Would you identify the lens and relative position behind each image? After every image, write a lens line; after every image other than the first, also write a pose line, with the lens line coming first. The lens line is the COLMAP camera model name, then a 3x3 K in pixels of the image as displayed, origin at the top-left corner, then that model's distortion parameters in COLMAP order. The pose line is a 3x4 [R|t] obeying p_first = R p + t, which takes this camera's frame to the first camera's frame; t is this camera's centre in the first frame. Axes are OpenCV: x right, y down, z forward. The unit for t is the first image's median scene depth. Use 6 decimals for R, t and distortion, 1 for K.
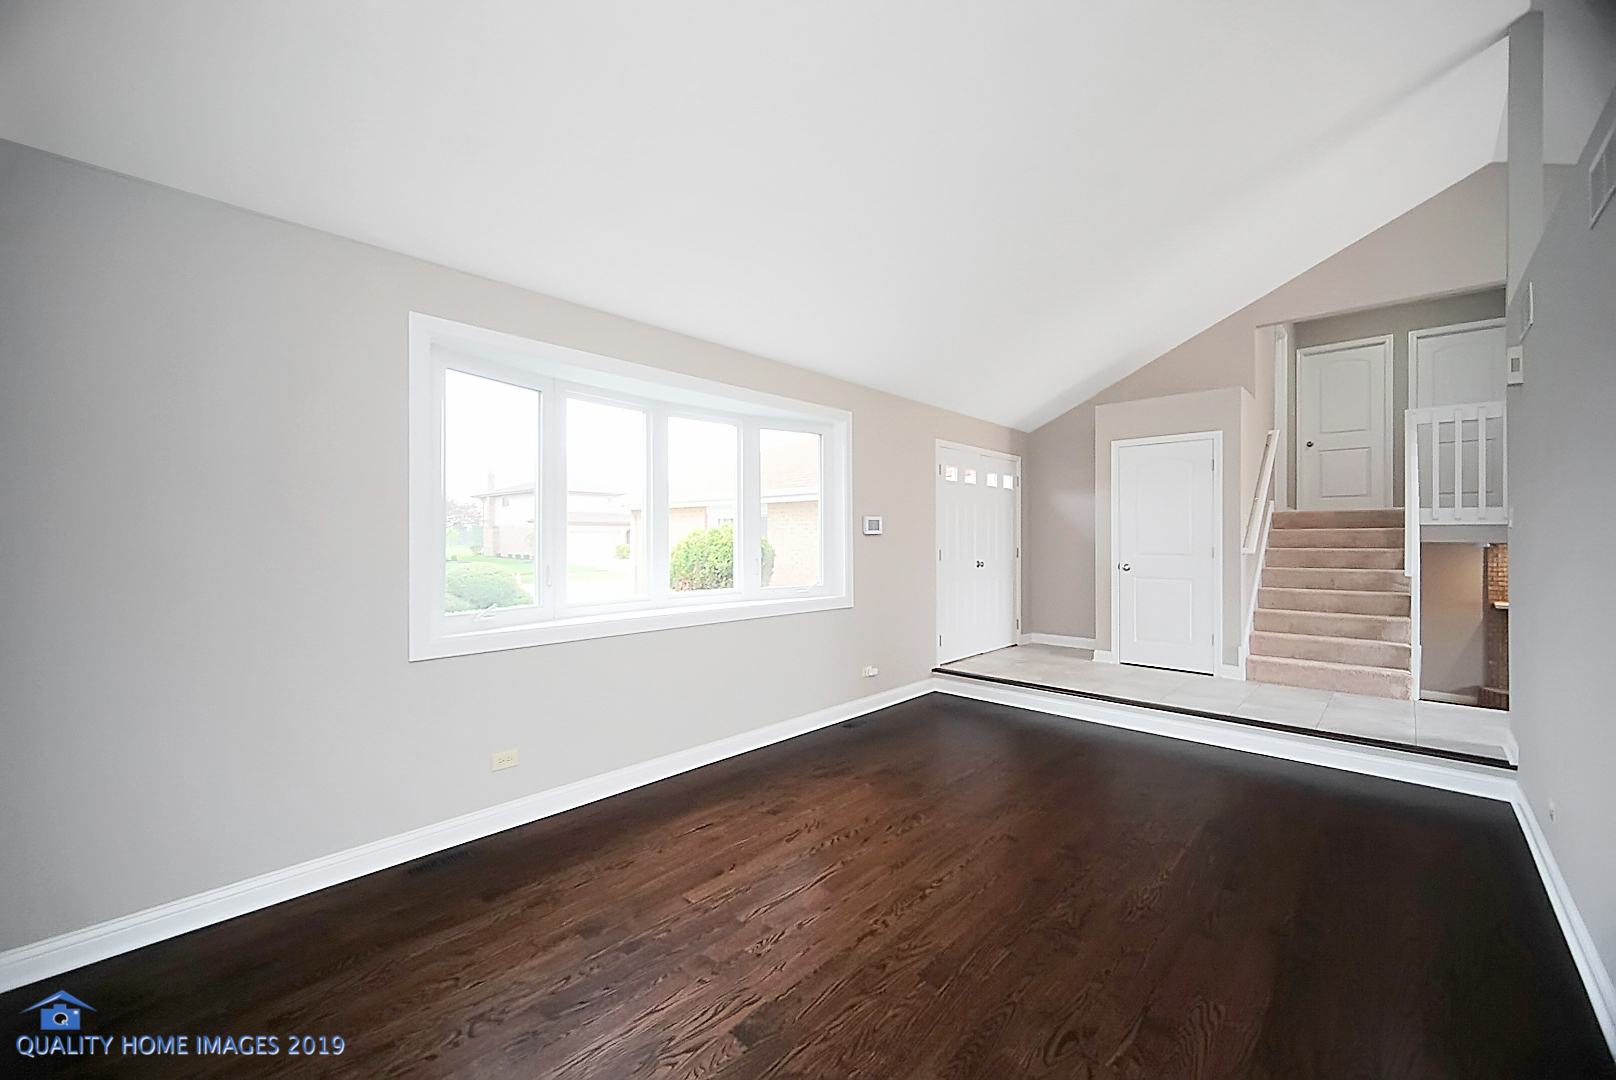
lens RADIAL K [[637.9, 0, 790.2], [0, 637.9, 540.4], [0, 0, 1]] dist [-0.001244, 0.000438]
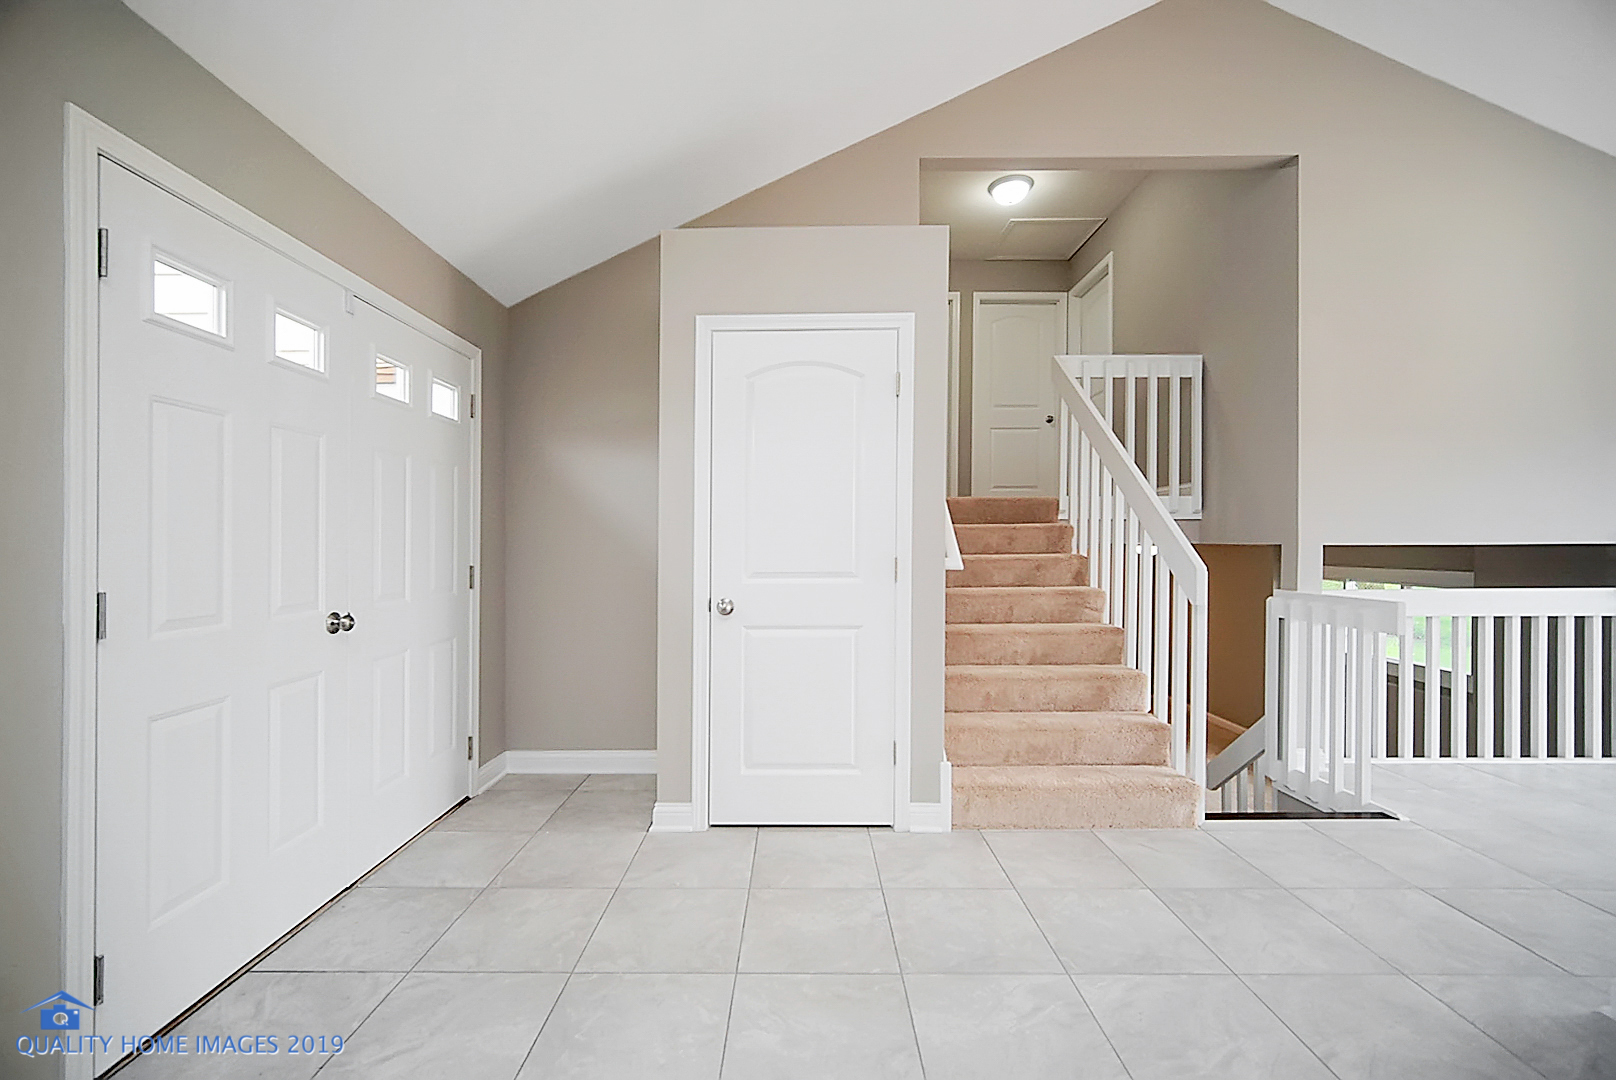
lens RADIAL K [[637.9, 0, 790.2], [0, 637.9, 540.4], [0, 0, 1]] dist [-0.001244, 0.000438]
pose [[0.728608, -0.002834, 0.684925, 0.253251], [0.010697, 0.999917, -0.007241, 0.000498], [-0.684847, 0.012602, 0.728578, 0.633213]]
